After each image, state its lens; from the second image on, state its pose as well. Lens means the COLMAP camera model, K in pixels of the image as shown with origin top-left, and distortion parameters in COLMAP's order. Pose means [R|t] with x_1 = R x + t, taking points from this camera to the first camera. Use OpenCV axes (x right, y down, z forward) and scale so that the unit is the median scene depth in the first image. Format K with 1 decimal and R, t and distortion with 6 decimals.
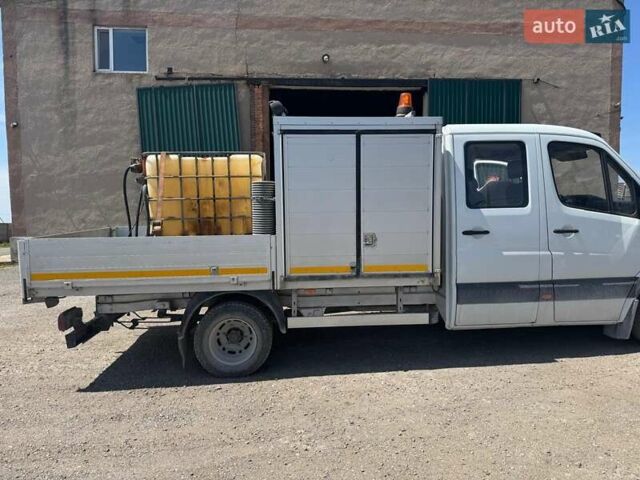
lens RADIAL K [[449.5, 0, 318.5], [0, 449.5, 240.9], [0, 0, 1]] dist [0.027980, -0.028873]
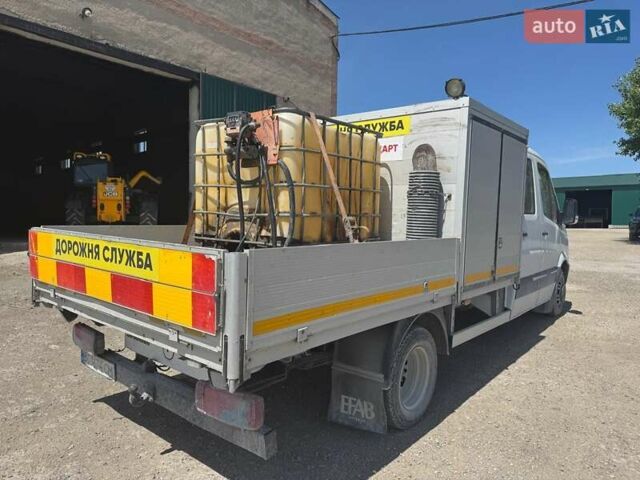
lens RADIAL K [[449.5, 0, 318.4], [0, 449.5, 239.5], [0, 0, 1]] dist [0.027980, -0.028873]
pose [[0.709673, -0.008448, 0.704481, -0.247281], [0.016620, 0.999851, -0.004753, -0.002817], [-0.704335, 0.015082, 0.709707, 0.165858]]
